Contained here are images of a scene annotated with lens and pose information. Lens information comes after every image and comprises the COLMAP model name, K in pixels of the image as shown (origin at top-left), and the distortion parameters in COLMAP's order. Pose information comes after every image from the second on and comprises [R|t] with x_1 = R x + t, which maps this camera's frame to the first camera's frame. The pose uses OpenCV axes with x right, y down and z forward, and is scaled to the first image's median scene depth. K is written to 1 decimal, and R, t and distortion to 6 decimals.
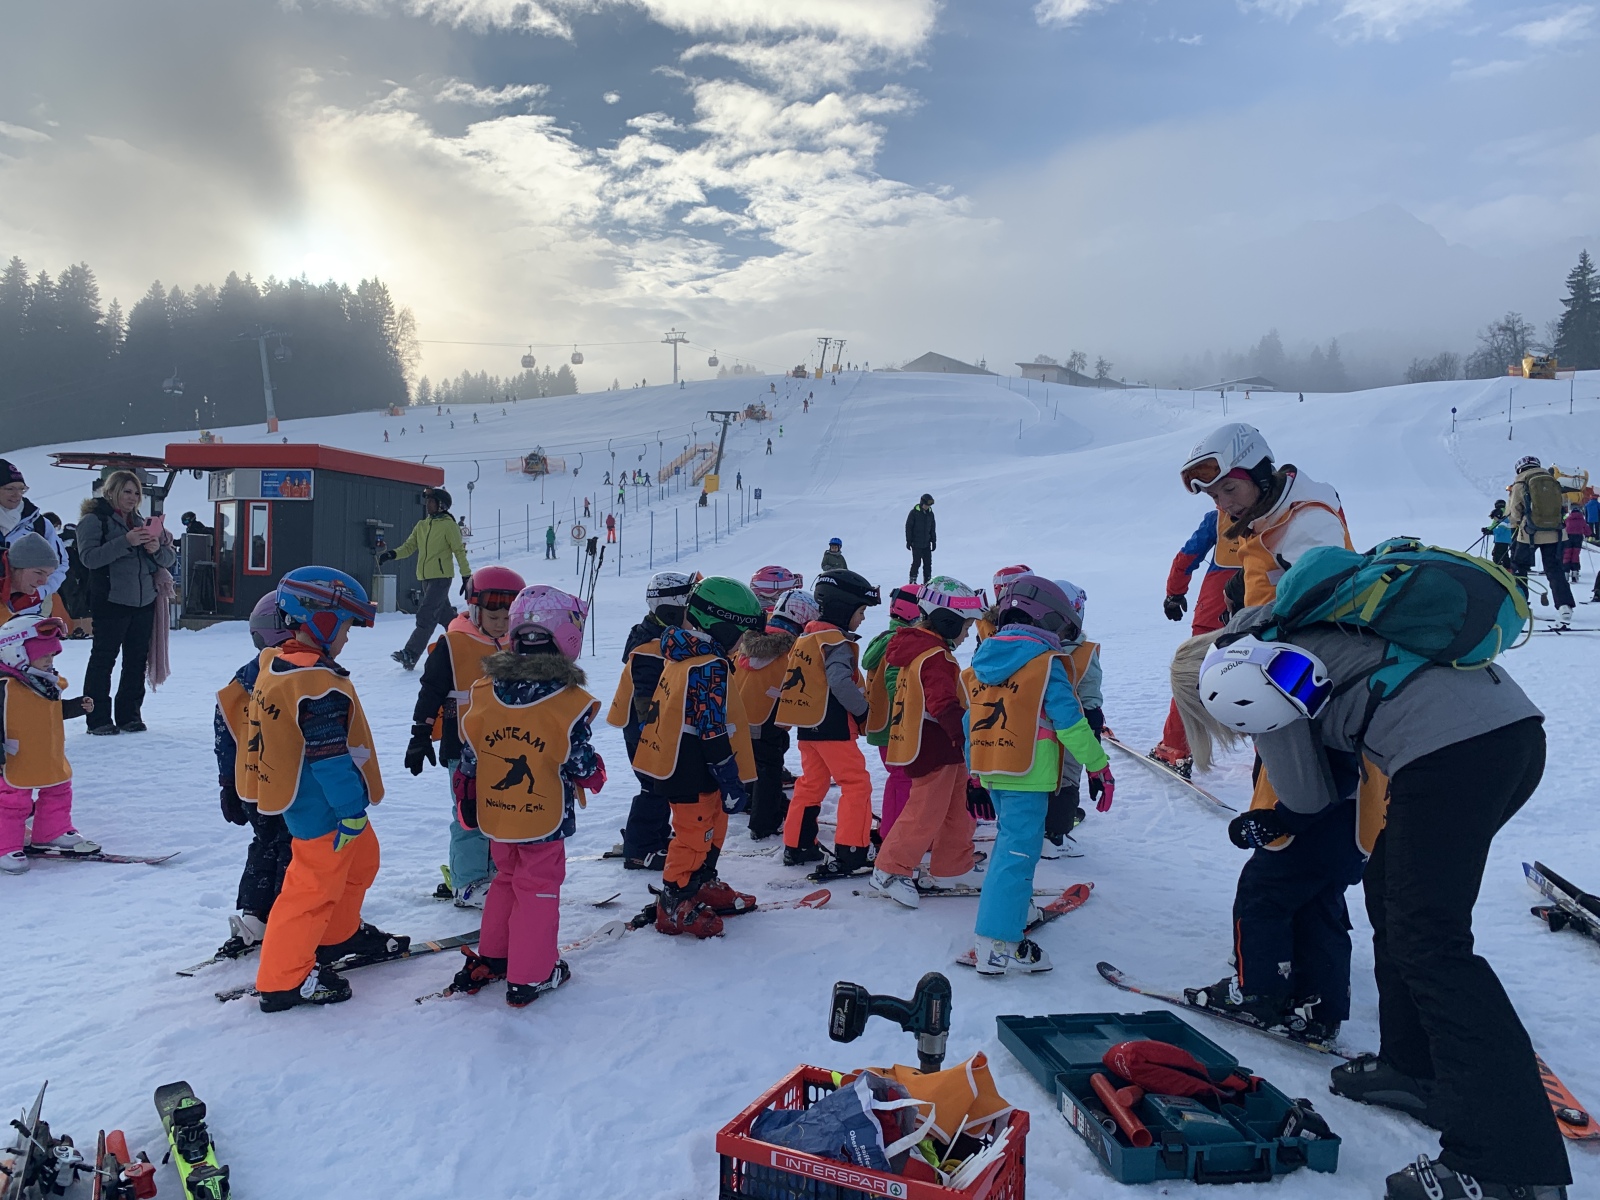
lens RADIAL K [[1256.8, 0, 802.5], [0, 1256.8, 597.7], [0, 0, 1]] dist [0.047005, -0.038062]
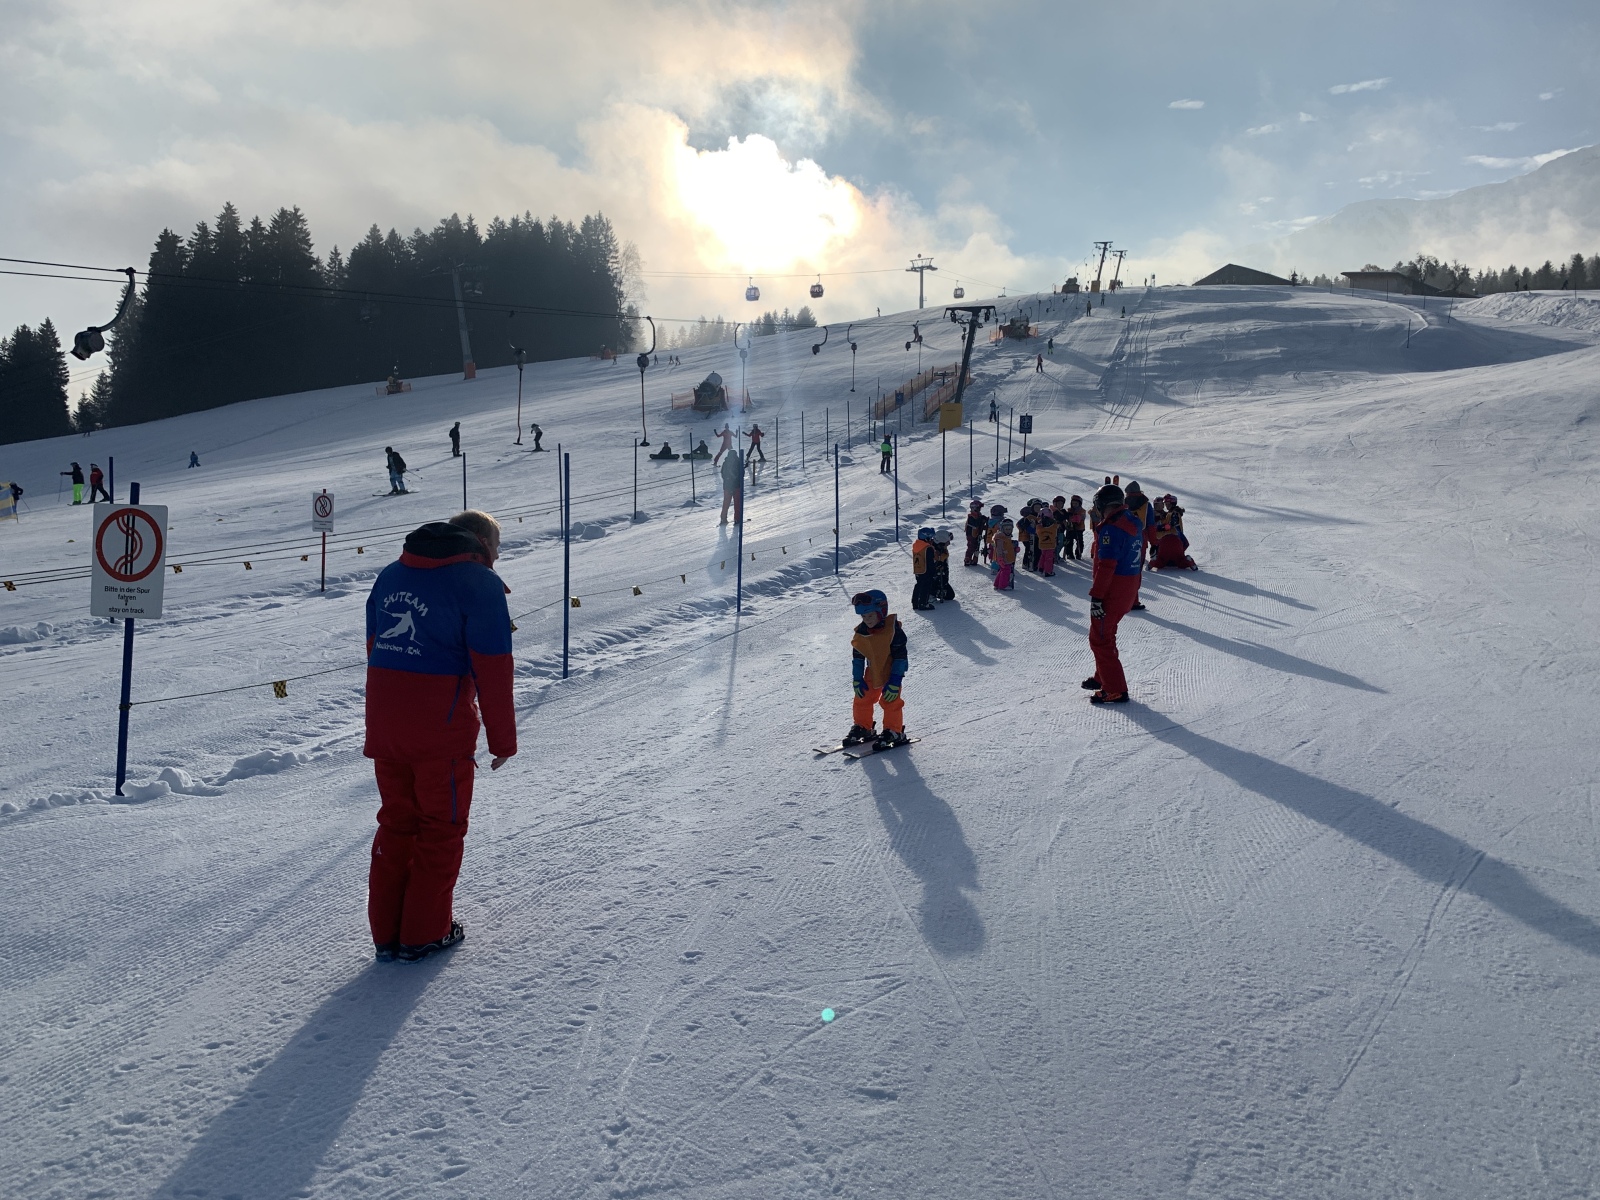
lens RADIAL K [[1256.8, 0, 791.3], [0, 1256.8, 608.7], [0, 0, 1]] dist [0.047005, -0.038062]
pose [[0.978381, 0.011180, -0.206508, -0.007026], [-0.001714, 0.998942, 0.045957, -0.008393], [0.206803, -0.044610, 0.977365, 0.141517]]
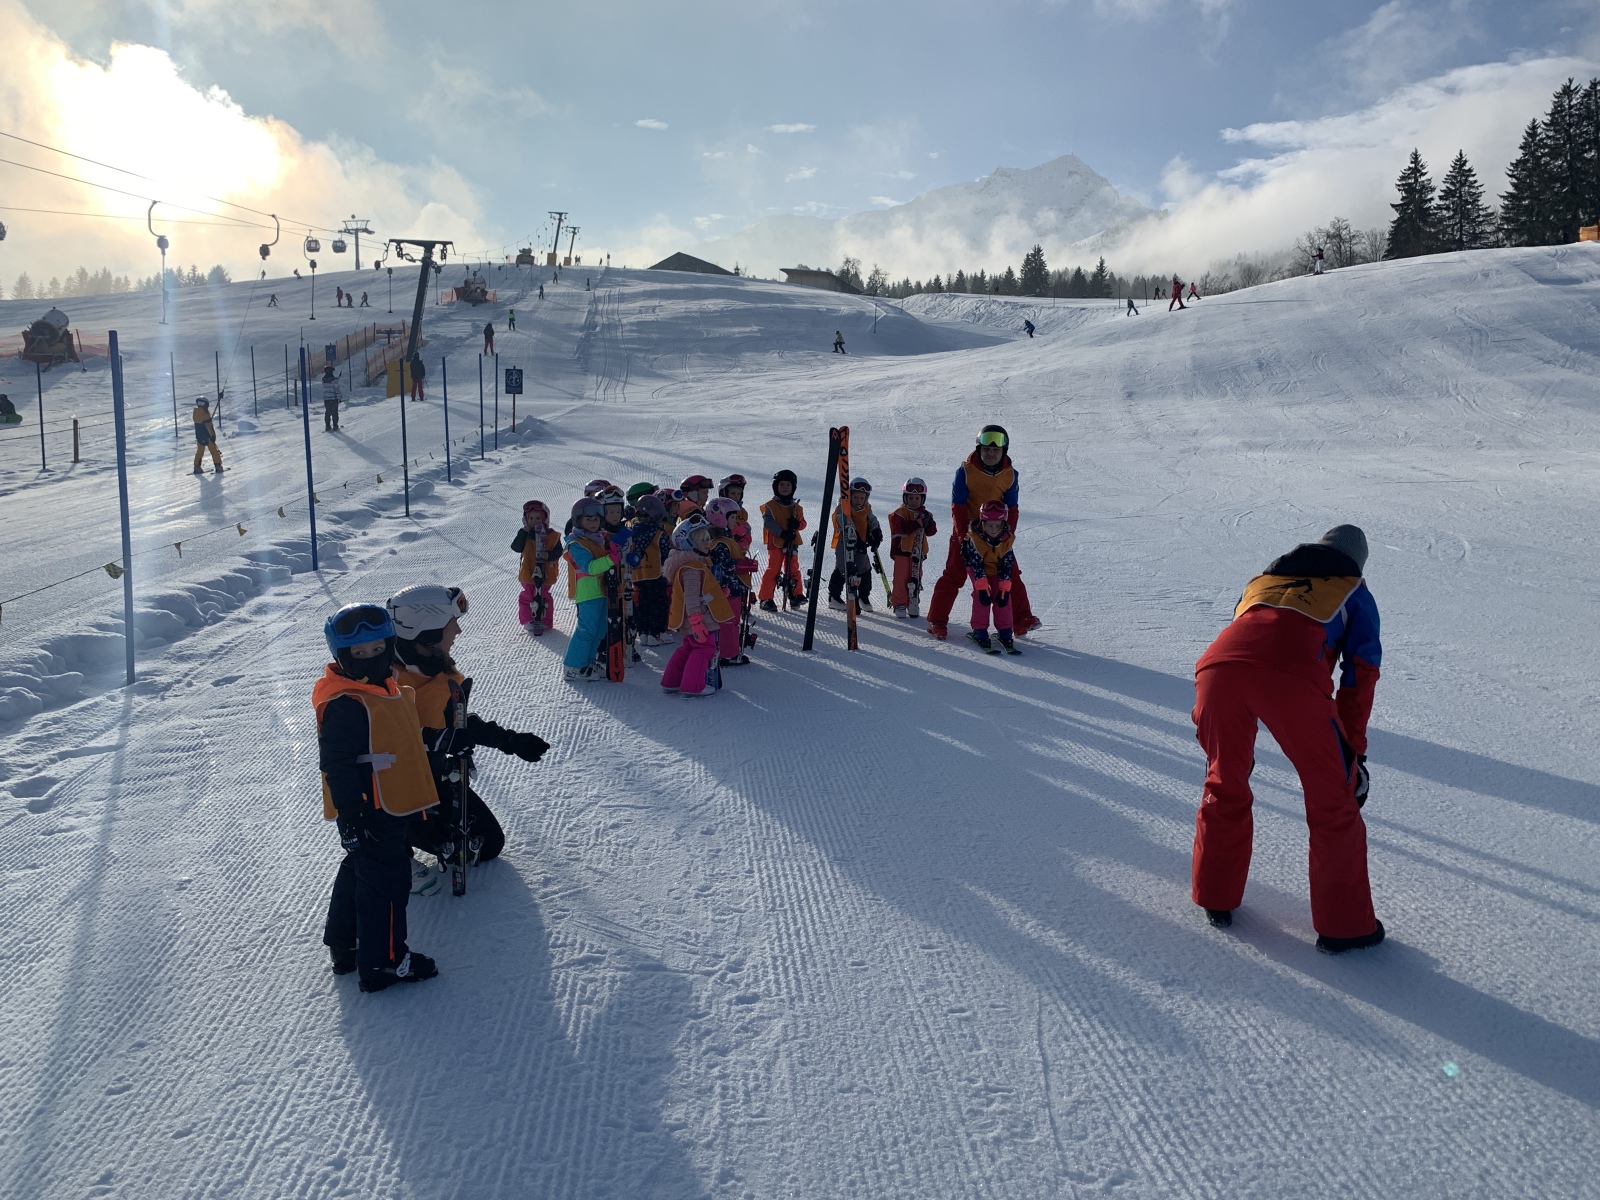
lens RADIAL K [[1256.8, 0, 795.5], [0, 1256.8, 592.2], [0, 0, 1]] dist [0.047005, -0.038062]
pose [[0.975860, -0.026707, 0.216759, -0.012352], [0.016880, 0.998749, 0.047062, -0.010412], [-0.217745, -0.042267, 0.975090, 0.192943]]
